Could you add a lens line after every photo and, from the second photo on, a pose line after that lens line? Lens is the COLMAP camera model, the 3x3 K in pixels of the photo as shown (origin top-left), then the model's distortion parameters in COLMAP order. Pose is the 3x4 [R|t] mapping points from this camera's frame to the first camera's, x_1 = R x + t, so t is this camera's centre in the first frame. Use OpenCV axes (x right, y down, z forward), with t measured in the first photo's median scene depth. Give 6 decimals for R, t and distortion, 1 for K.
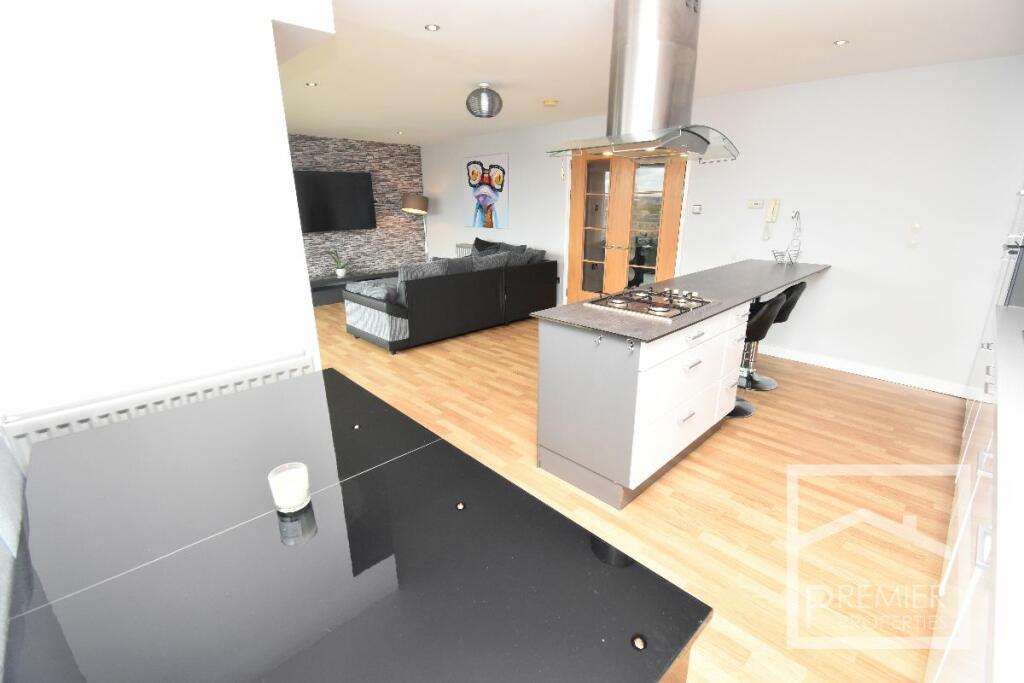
lens RADIAL K [[458.9, 0, 510.8], [0, 458.9, 343.4], [0, 0, 1]] dist [-0.014942, -0.003283]
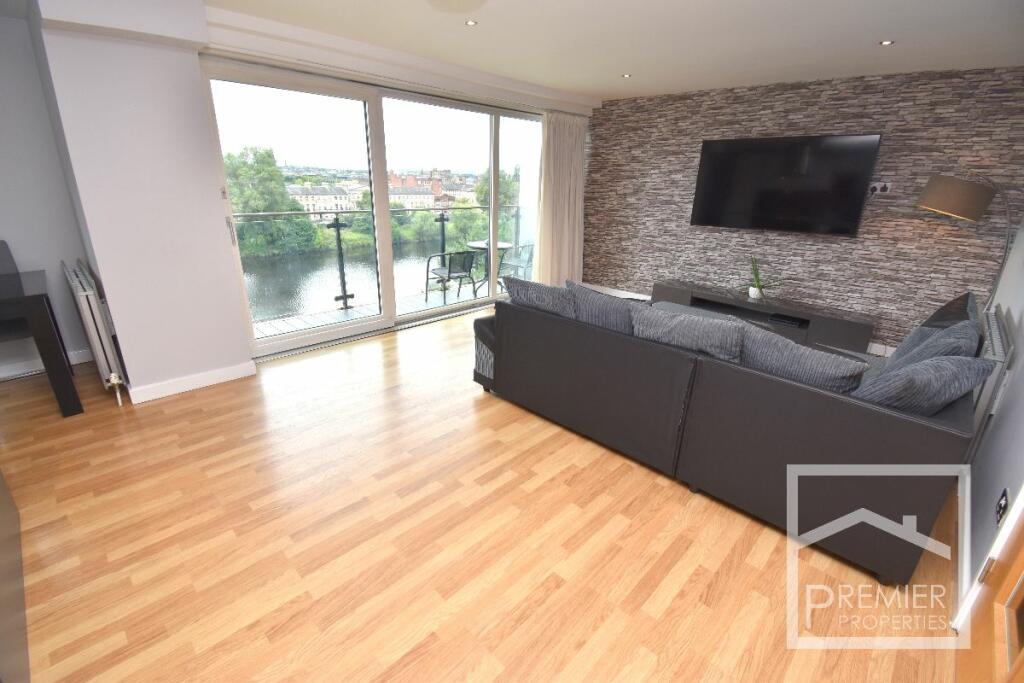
lens RADIAL K [[458.9, 0, 510.5], [0, 458.9, 338.0], [0, 0, 1]] dist [-0.014942, -0.003283]
pose [[0.029039, 0.332101, -0.942797, 0.385992], [-0.317991, 0.897263, 0.306268, -0.274911], [0.947649, 0.290907, 0.131661, 0.886681]]
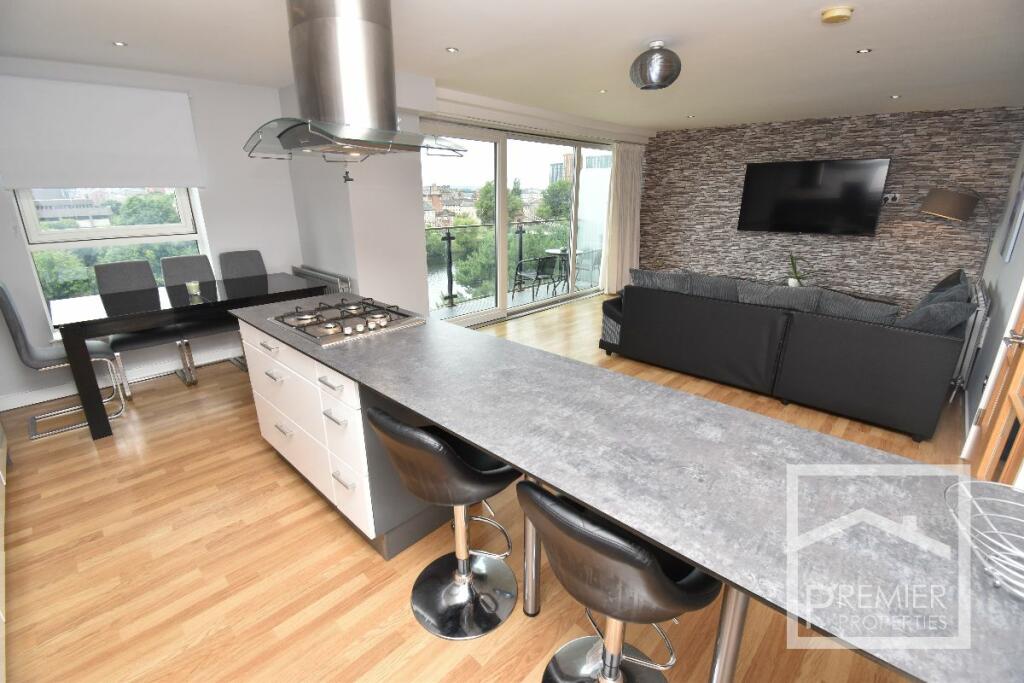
lens RADIAL K [[458.9, 0, 508.7], [0, 458.9, 339.5], [0, 0, 1]] dist [-0.014942, -0.003283]
pose [[0.032520, 0.308167, -0.950776, 0.632219], [-0.294759, 0.911927, 0.285493, -0.214723], [0.955018, 0.270966, 0.120491, 0.648602]]
